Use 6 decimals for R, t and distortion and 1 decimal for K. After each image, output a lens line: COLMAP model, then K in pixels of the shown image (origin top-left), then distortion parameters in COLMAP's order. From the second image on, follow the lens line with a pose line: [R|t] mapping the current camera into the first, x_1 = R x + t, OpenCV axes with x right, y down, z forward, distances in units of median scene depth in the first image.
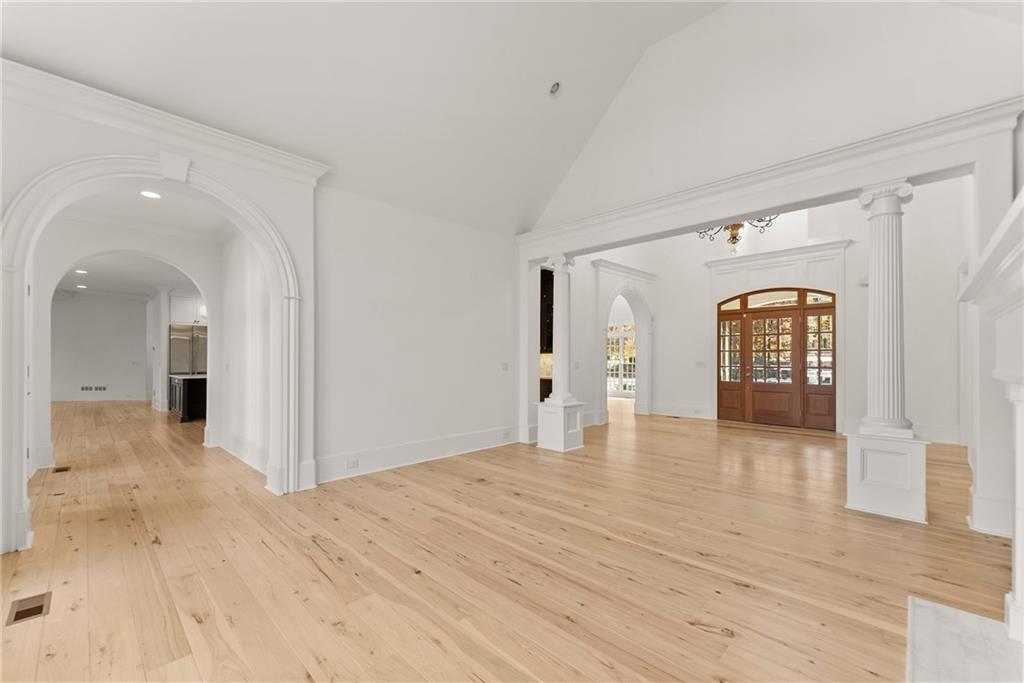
lens RADIAL K [[421.6, 0, 513.3], [0, 421.6, 355.6], [0, 0, 1]] dist [0.002595, -0.000245]
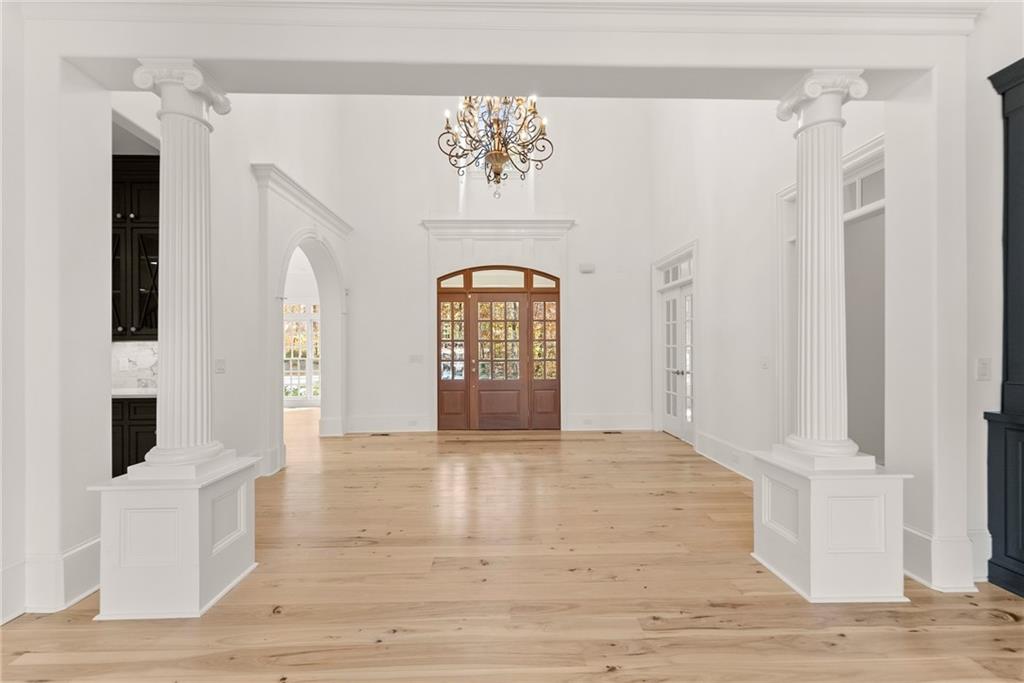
lens RADIAL K [[421.6, 0, 510.0], [0, 421.6, 350.1], [0, 0, 1]] dist [0.002595, -0.000245]
pose [[0.699954, -0.004475, 0.714174, 0.046058], [0.001776, 0.999988, 0.004525, 0.004597], [-0.714185, -0.001899, 0.699954, 0.525142]]
